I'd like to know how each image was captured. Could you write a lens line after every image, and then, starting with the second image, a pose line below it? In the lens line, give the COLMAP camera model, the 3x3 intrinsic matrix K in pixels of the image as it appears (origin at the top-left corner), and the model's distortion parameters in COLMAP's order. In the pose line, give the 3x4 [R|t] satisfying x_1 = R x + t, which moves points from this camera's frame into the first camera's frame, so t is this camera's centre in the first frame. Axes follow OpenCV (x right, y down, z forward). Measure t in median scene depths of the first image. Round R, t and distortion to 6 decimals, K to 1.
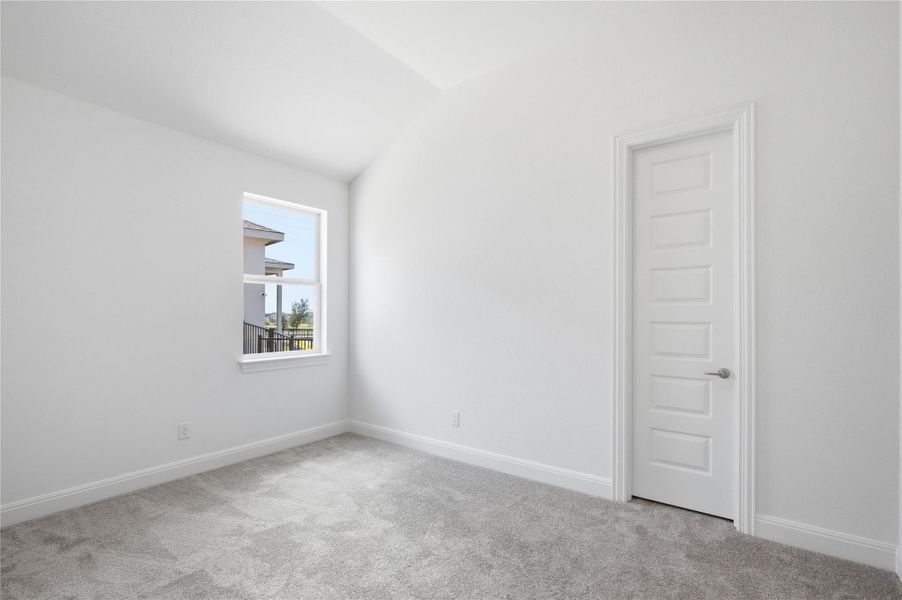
lens RADIAL K [[412.8, 0, 452.7], [0, 412.8, 304.8], [0, 0, 1]] dist [-0.002785, 0.001376]
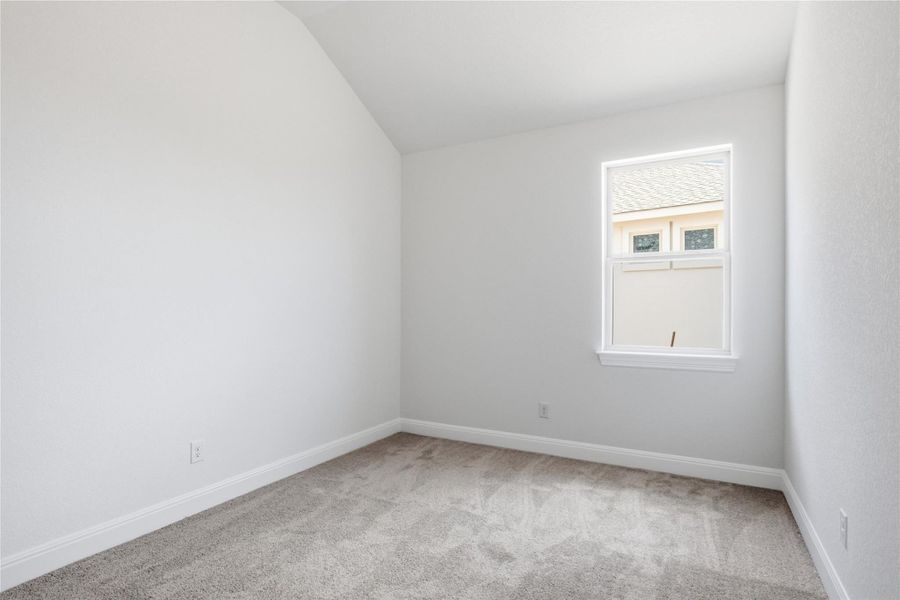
lens RADIAL K [[458.1, 0, 452.0], [0, 458.1, 300.3], [0, 0, 1]] dist [0.000075, -0.000467]
pose [[0.149545, -0.016541, -0.988616, 0.514734], [0.027866, 0.999533, -0.012508, 0.032356], [0.988362, -0.025678, 0.149937, 0.632268]]
